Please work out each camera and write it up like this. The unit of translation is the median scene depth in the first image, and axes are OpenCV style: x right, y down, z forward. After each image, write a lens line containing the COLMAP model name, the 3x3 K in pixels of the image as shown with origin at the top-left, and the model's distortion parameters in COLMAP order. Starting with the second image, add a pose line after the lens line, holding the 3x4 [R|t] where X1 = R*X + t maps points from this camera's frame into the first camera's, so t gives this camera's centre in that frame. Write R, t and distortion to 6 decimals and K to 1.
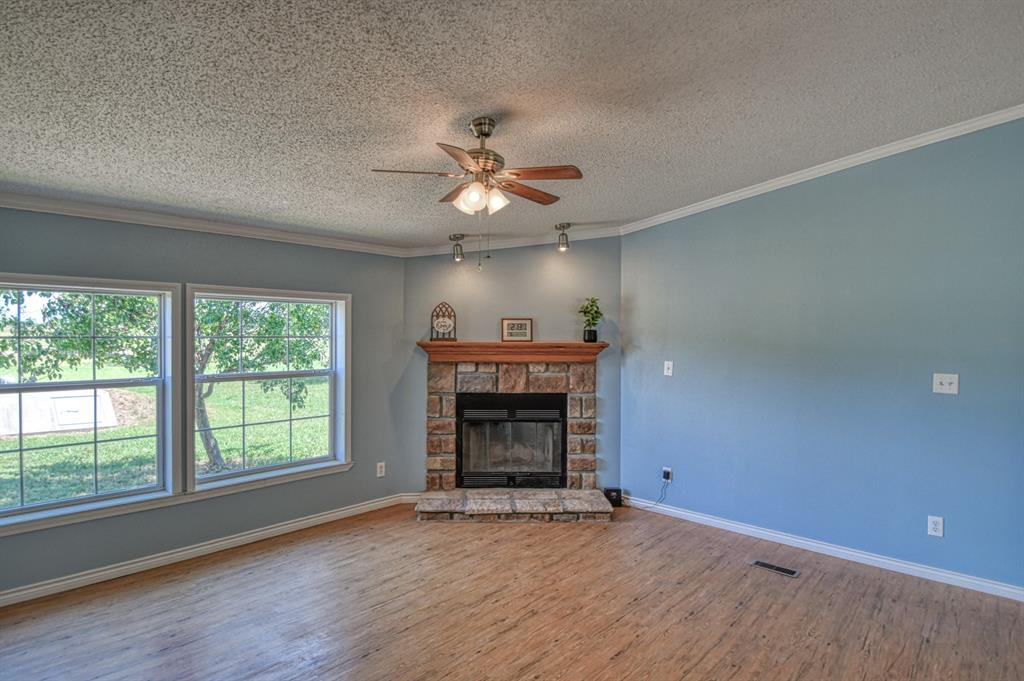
lens RADIAL K [[554.7, 0, 511.5], [0, 554.7, 344.6], [0, 0, 1]] dist [-0.013227, -0.003856]
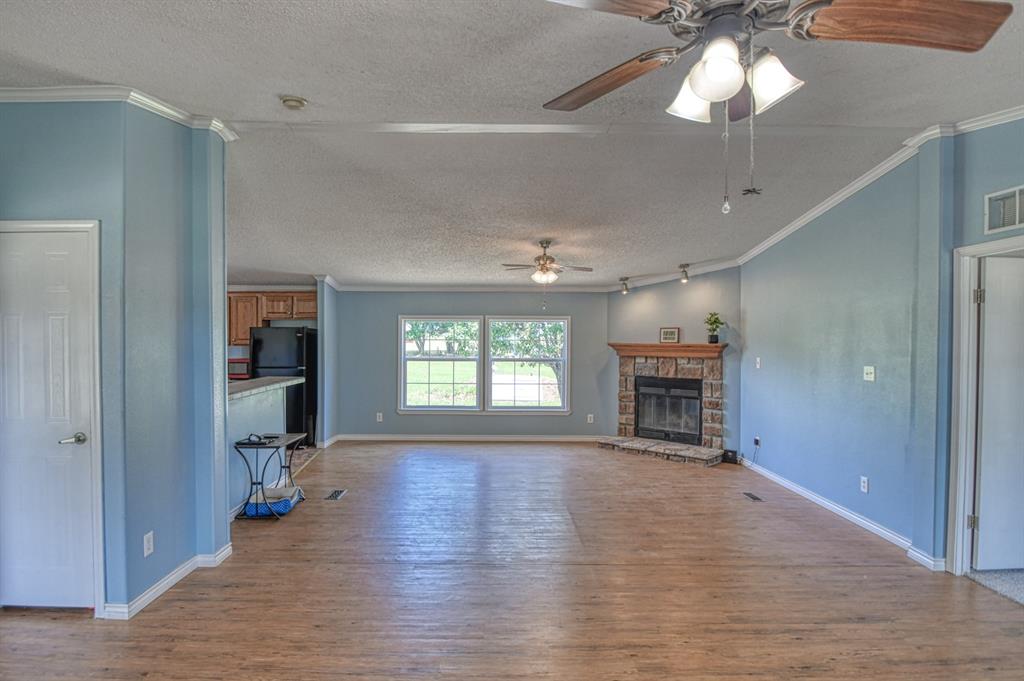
lens RADIAL K [[554.7, 0, 505.4], [0, 554.7, 343.8], [0, 0, 1]] dist [-0.013227, -0.003856]
pose [[0.687625, -0.000030, -0.726066, 0.788204], [-0.010471, 0.999896, -0.009958, 0.015959], [0.725991, 0.014450, 0.687553, -0.346846]]
